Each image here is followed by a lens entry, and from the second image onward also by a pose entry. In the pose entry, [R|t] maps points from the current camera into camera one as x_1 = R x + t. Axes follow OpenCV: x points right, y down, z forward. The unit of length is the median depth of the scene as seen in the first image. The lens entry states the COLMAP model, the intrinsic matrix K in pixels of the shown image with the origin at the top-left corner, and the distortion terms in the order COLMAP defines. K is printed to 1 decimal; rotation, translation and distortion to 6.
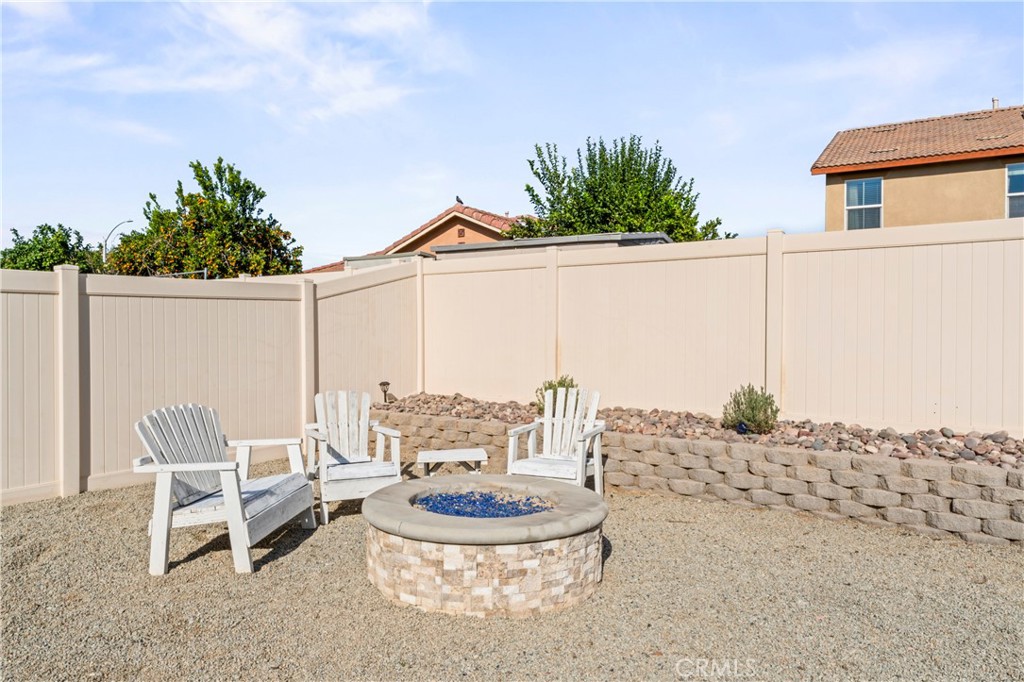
lens RADIAL K [[701.8, 0, 512.0], [0, 701.8, 341.0], [0, 0, 1]] dist [0.003411, -0.001743]
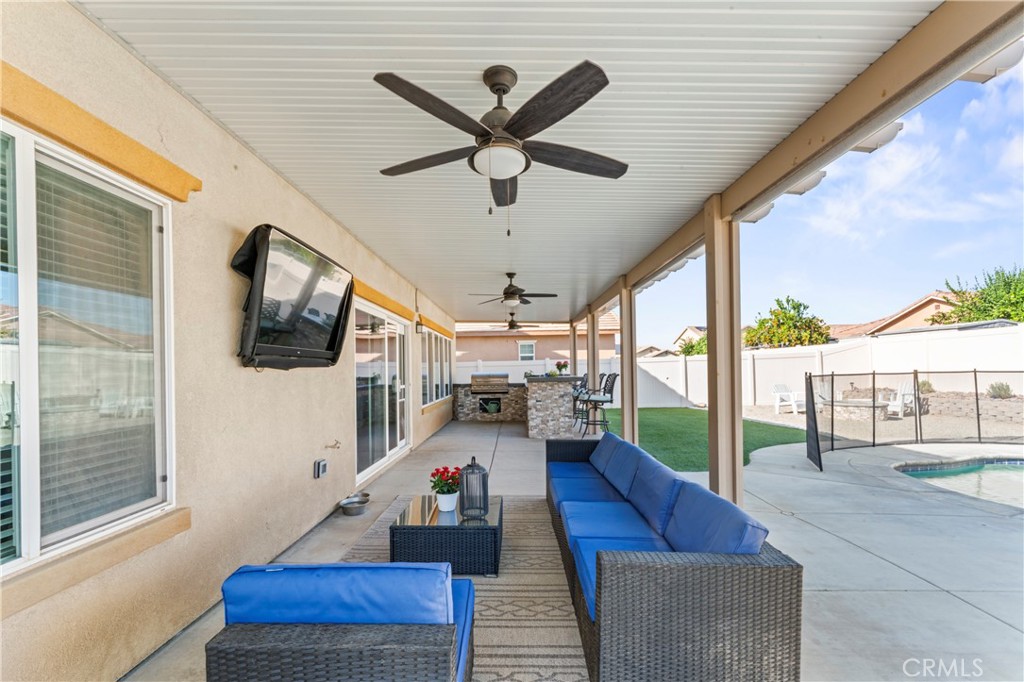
lens RADIAL K [[431.3, 0, 511.5], [0, 431.3, 371.3], [0, 0, 1]] dist [0.002162, 0.000179]
pose [[0.570222, -0.013496, -0.821380, 0.260650], [0.011771, 0.999897, -0.008258, 0.005258], [0.821407, -0.004960, 0.570321, -0.632399]]
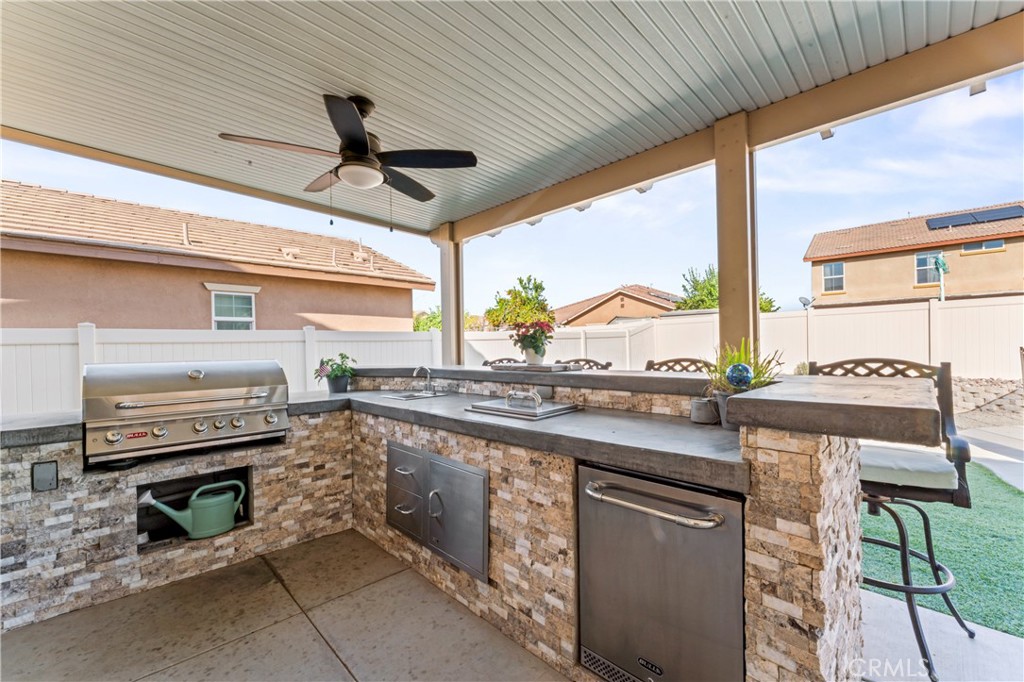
lens RADIAL K [[421.1, 0, 512.0], [0, 421.1, 341.0], [0, 0, 1]] dist [0.002675, 0.000332]
pose [[0.984128, -0.028489, -0.175159, -0.221804], [0.024014, 0.999330, -0.027615, -0.001207], [0.175828, 0.022970, 0.984153, -0.382367]]
